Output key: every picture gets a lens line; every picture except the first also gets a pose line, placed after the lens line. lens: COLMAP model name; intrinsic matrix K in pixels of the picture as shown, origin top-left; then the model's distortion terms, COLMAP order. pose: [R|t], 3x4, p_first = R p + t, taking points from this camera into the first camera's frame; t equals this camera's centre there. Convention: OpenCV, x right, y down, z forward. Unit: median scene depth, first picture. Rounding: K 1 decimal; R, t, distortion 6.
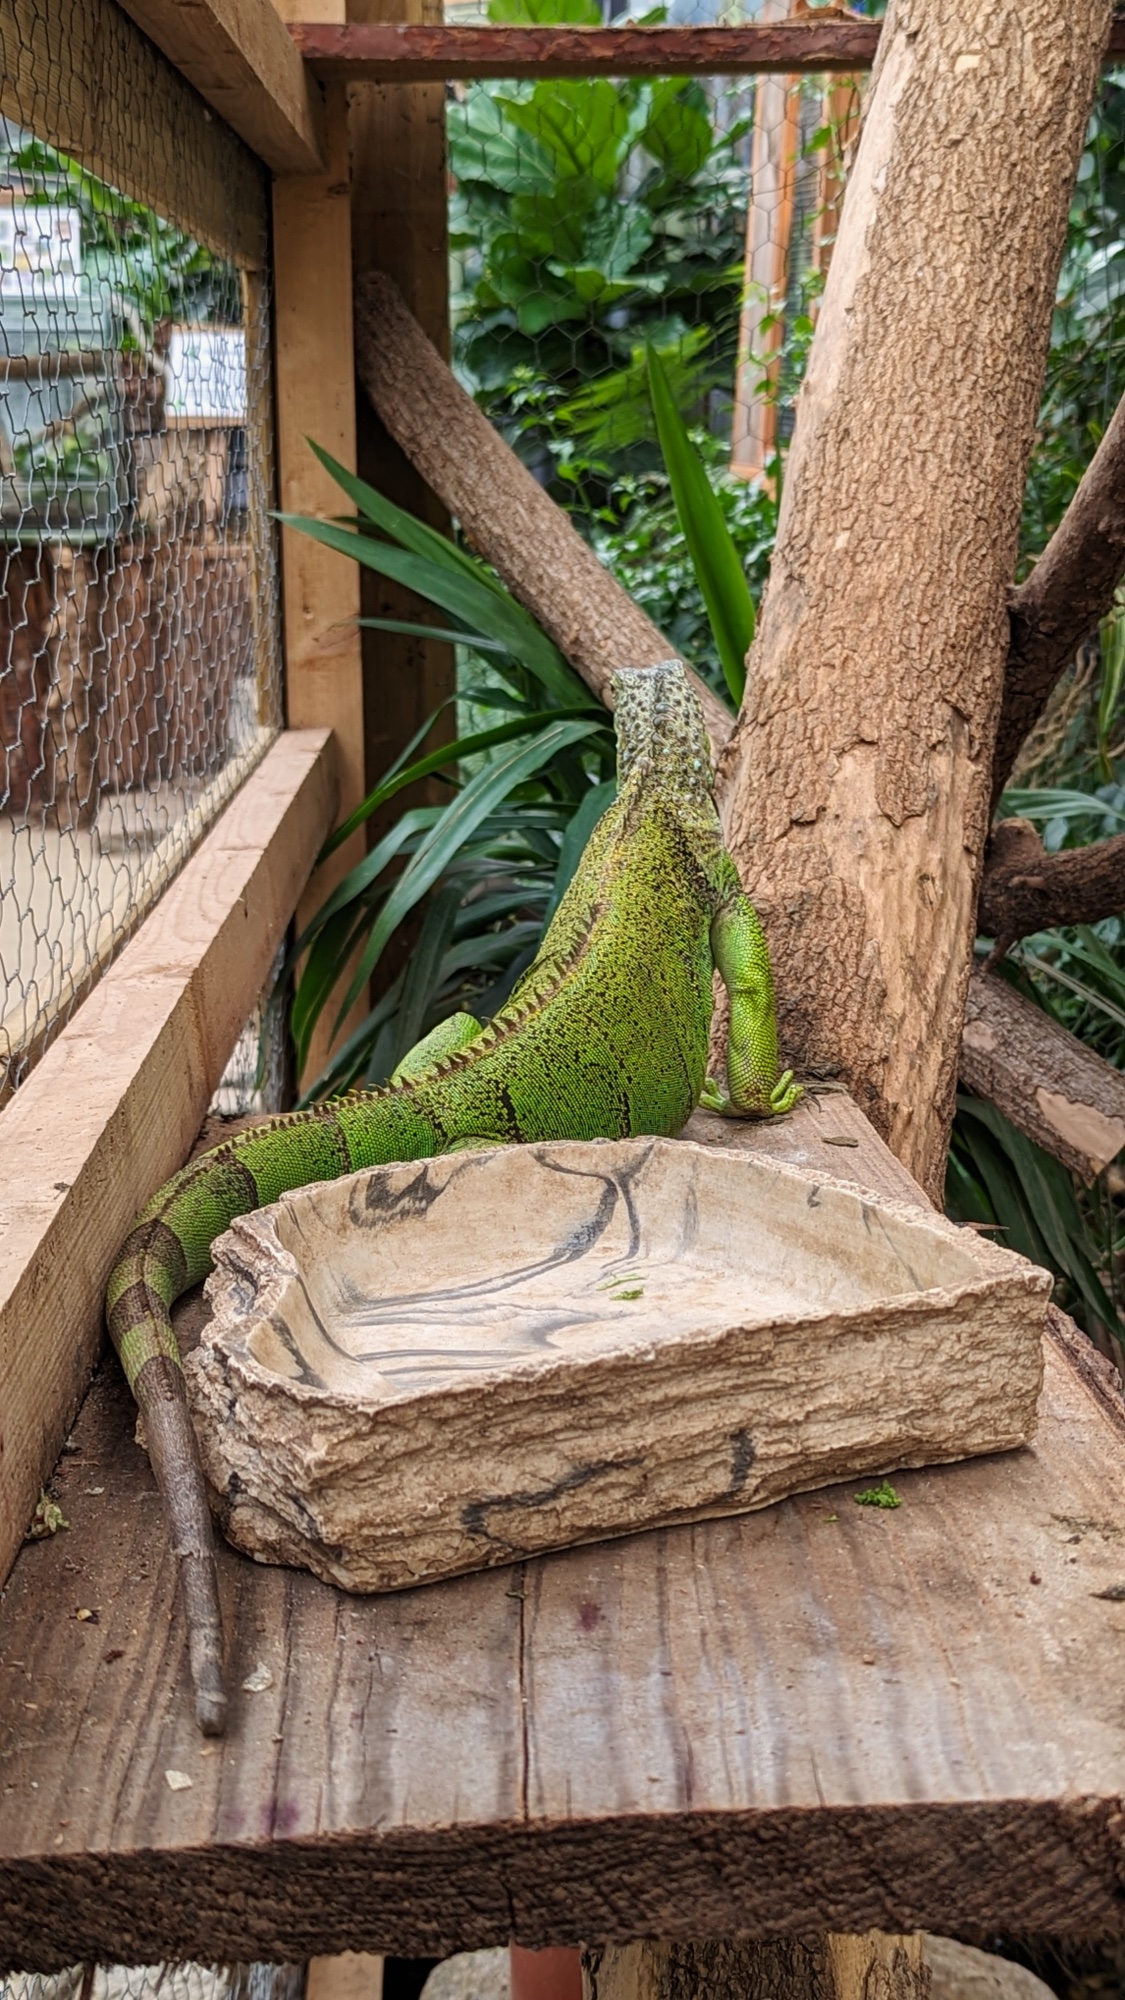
lens RADIAL K [[1744.1, 0, 560.9], [0, 1744.1, 999.8], [0, 0, 1]] dist [0.014100, -0.023145]
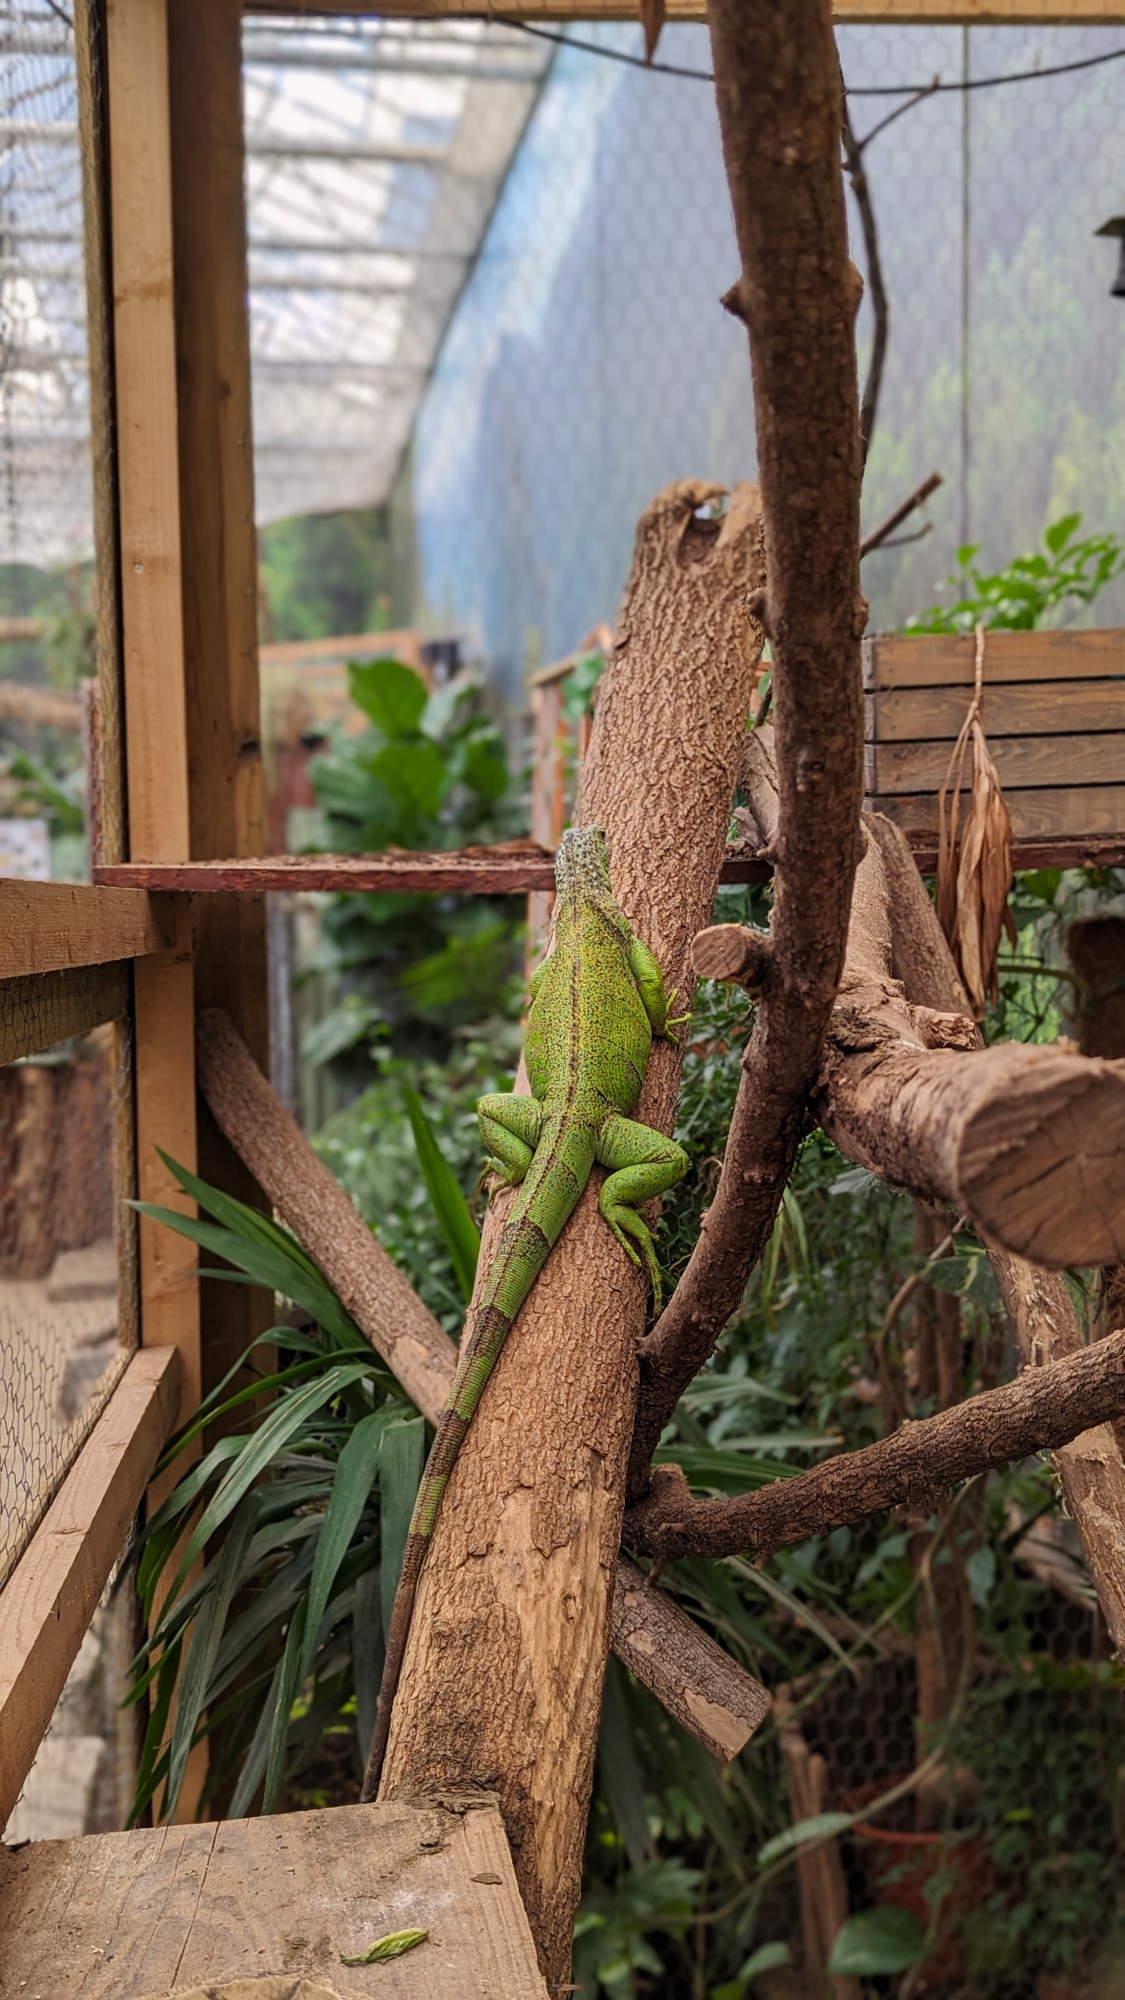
lens RADIAL K [[1315.9, 0, 563.0], [0, 1315.9, 999.0], [0, 0, 1]] dist [0.020255, -0.017927]
pose [[0.998846, -0.011278, 0.046686, 0.157860], [0.016849, 0.992546, -0.120697, -0.388761], [-0.044977, 0.121344, 0.991591, -0.051340]]
